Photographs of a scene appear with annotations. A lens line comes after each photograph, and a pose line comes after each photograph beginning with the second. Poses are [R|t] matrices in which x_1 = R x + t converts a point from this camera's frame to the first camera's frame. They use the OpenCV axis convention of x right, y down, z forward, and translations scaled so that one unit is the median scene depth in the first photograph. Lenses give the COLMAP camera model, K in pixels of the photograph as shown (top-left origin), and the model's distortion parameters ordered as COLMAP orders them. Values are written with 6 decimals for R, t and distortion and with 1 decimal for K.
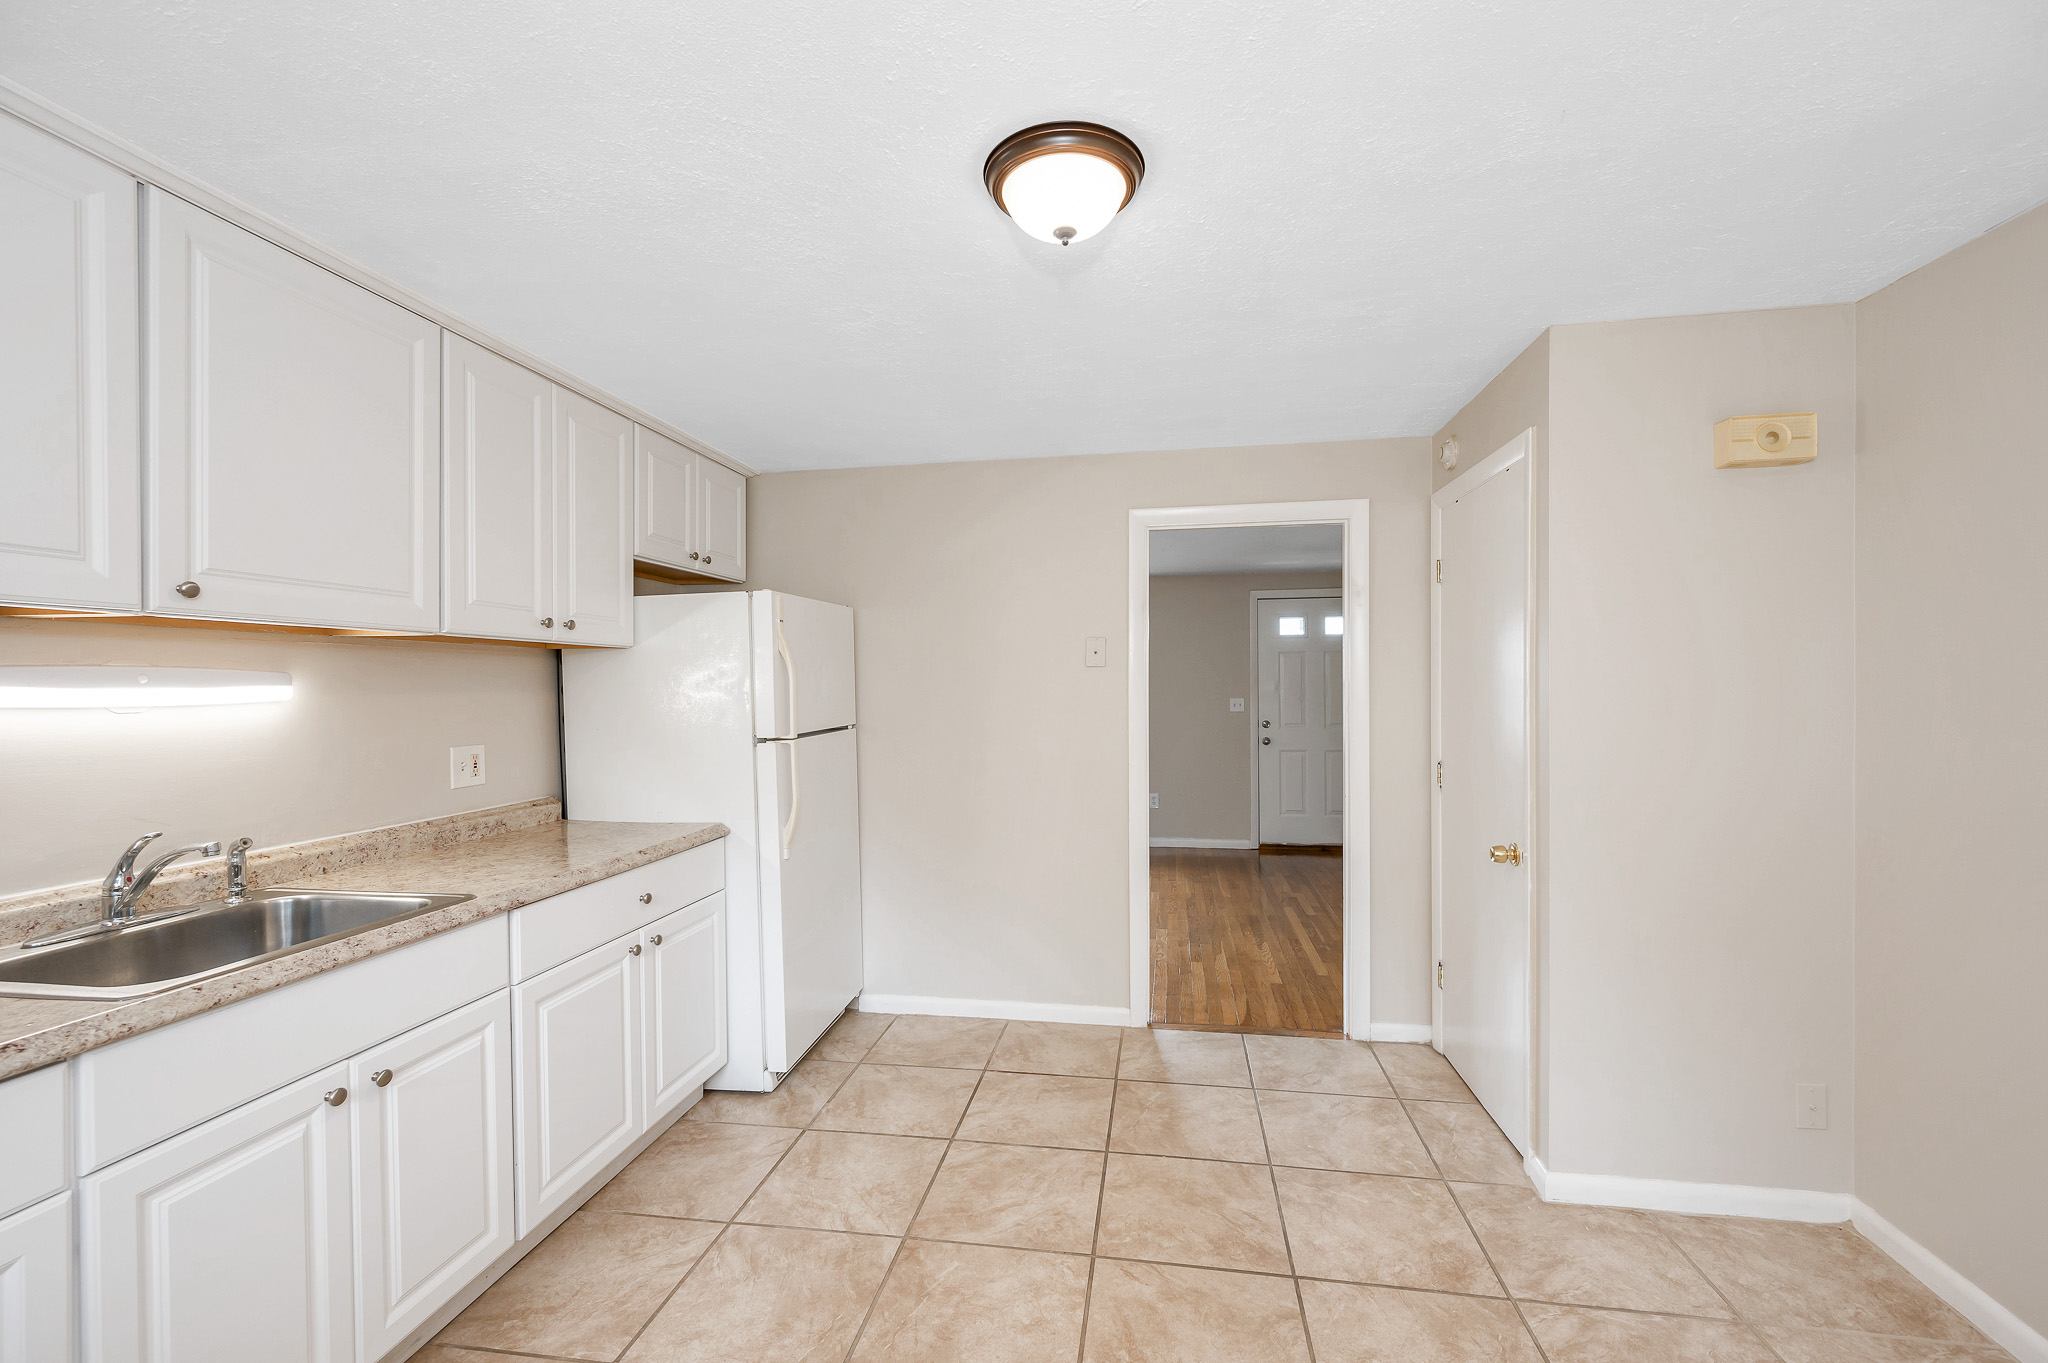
lens RADIAL K [[845.4, 0, 1046.1], [0, 845.4, 682.8], [0, 0, 1]] dist [0.000986, 0.000110]
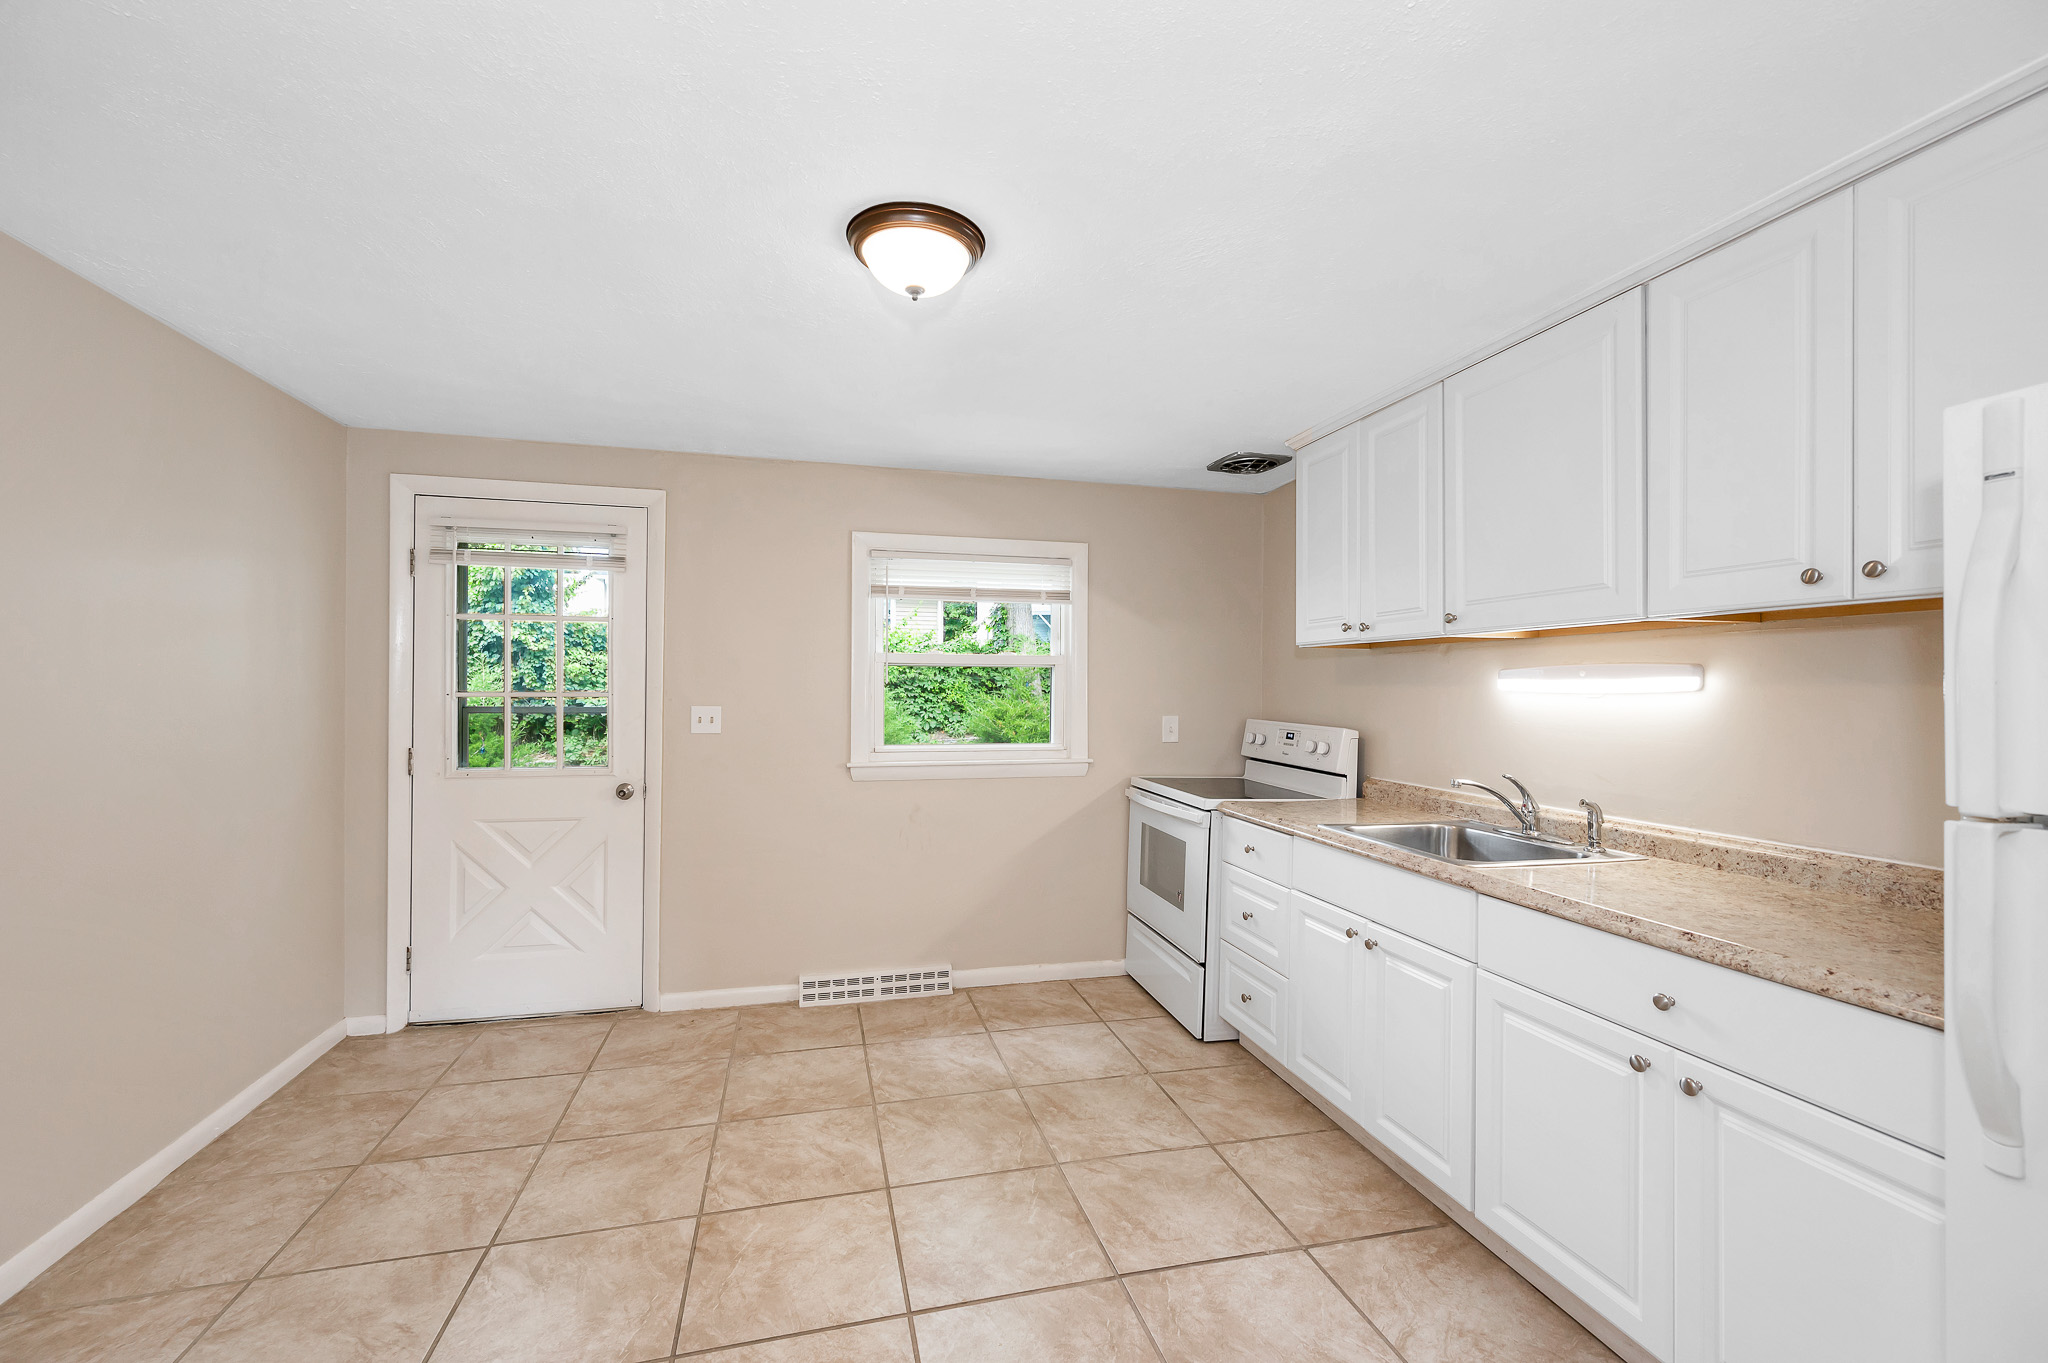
lens RADIAL K [[845.4, 0, 1046.1], [0, 845.4, 682.8], [0, 0, 1]] dist [0.000986, 0.000110]
pose [[-0.909381, -0.002315, -0.415957, 0.222750], [0.001268, 0.999964, -0.008339, 0.015886], [0.415962, -0.008110, -0.909346, 1.377418]]
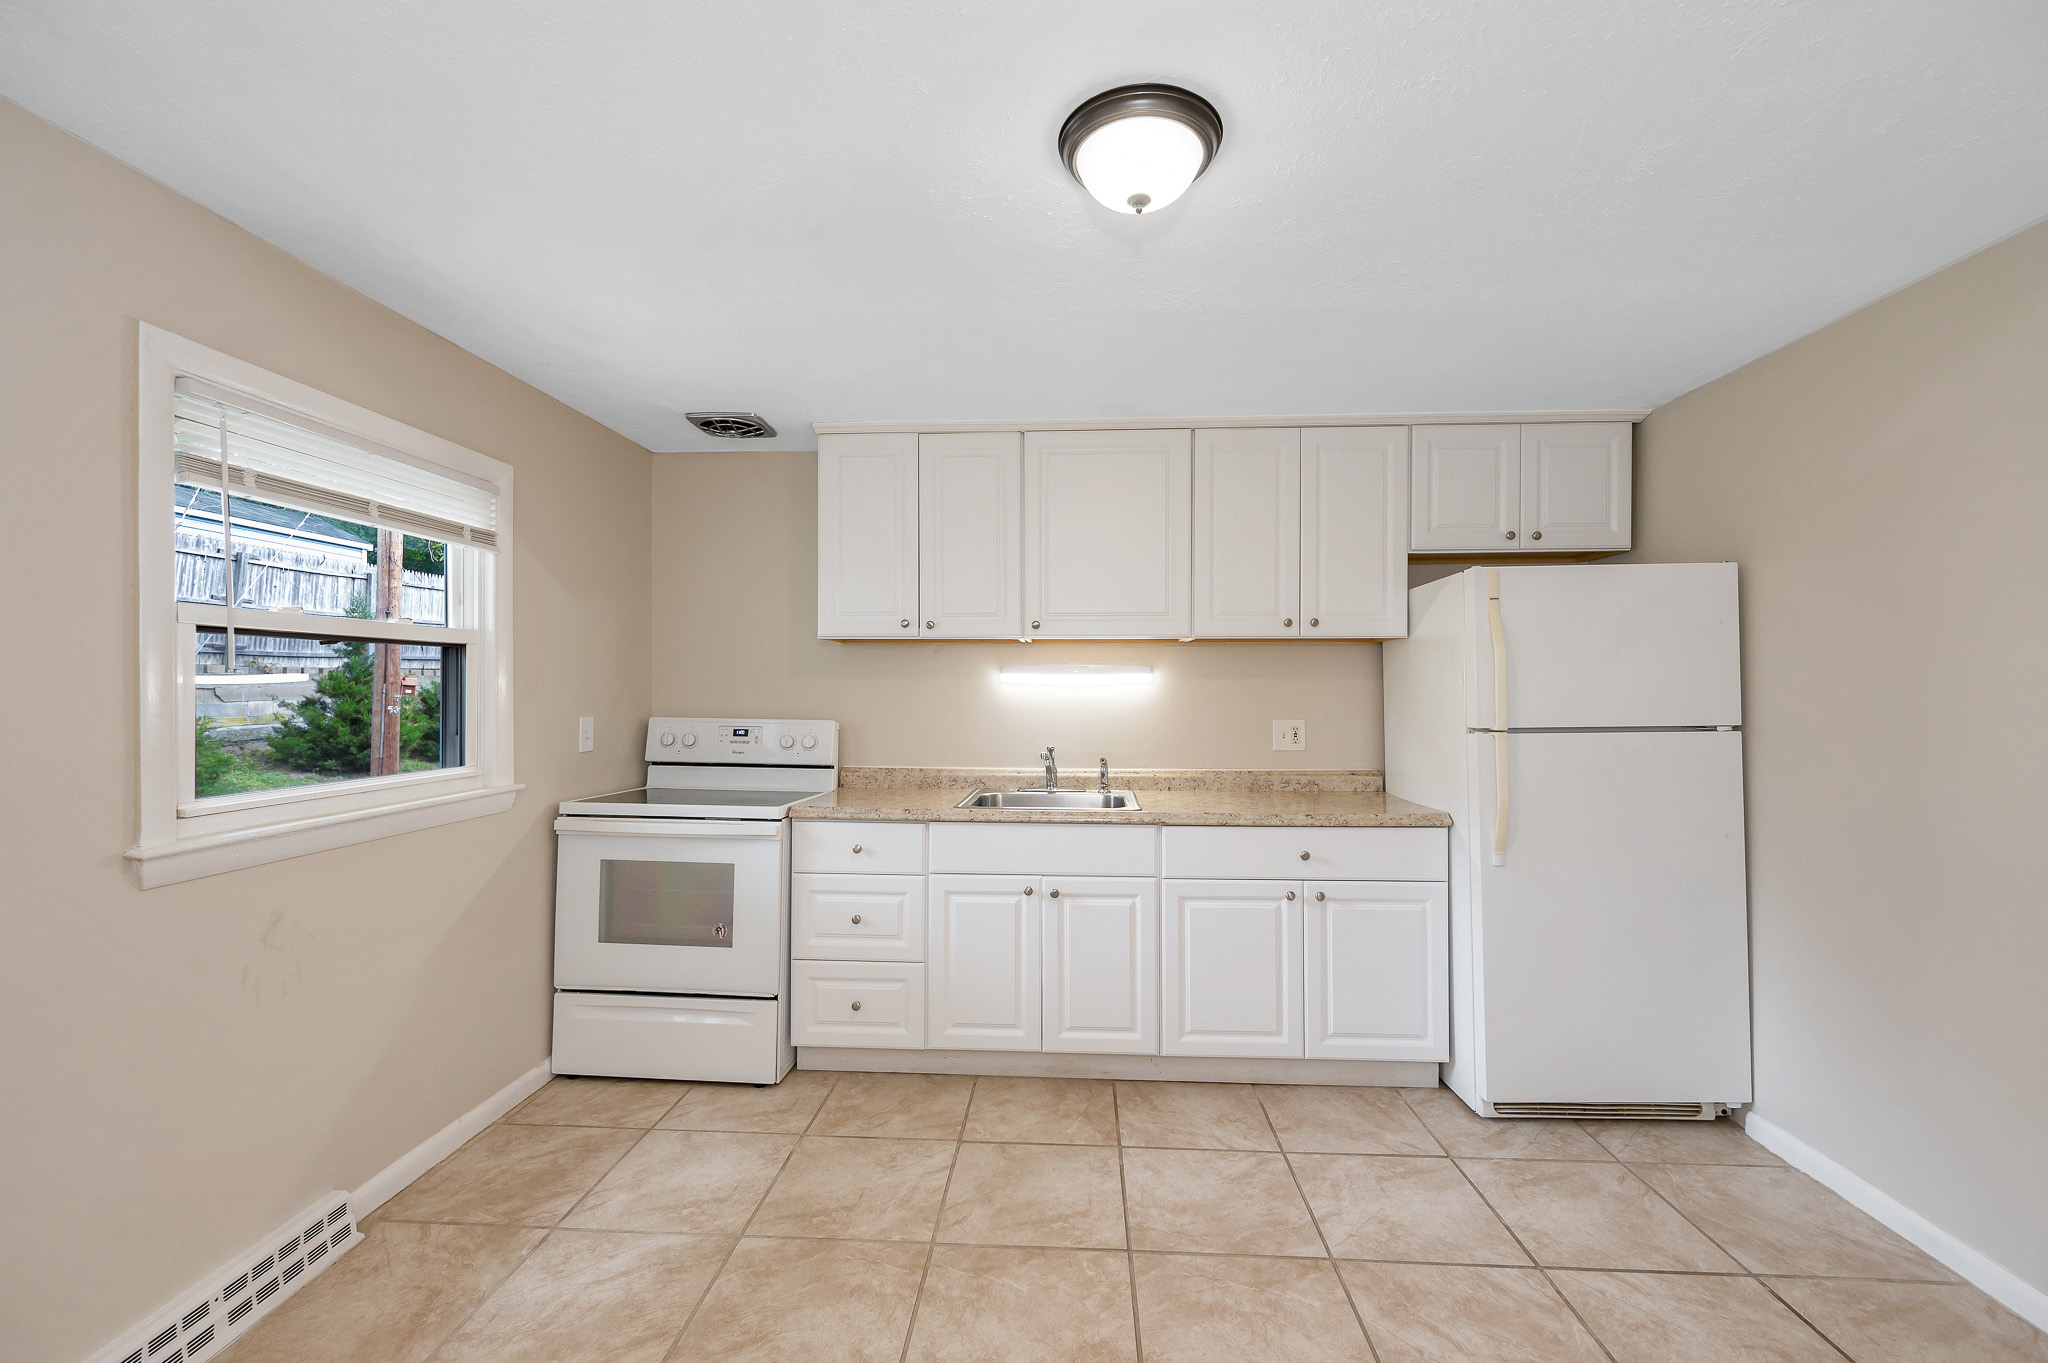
lens RADIAL K [[850.1, 0, 1024.0], [0, 850.1, 681.5], [0, 0, 1]] dist [0.002459, 0.000585]
pose [[0.103069, 0.000181, -0.994674, 0.638807], [0.001468, 0.999999, 0.000334, 0.015311], [0.994673, -0.001495, 0.103068, 0.493169]]
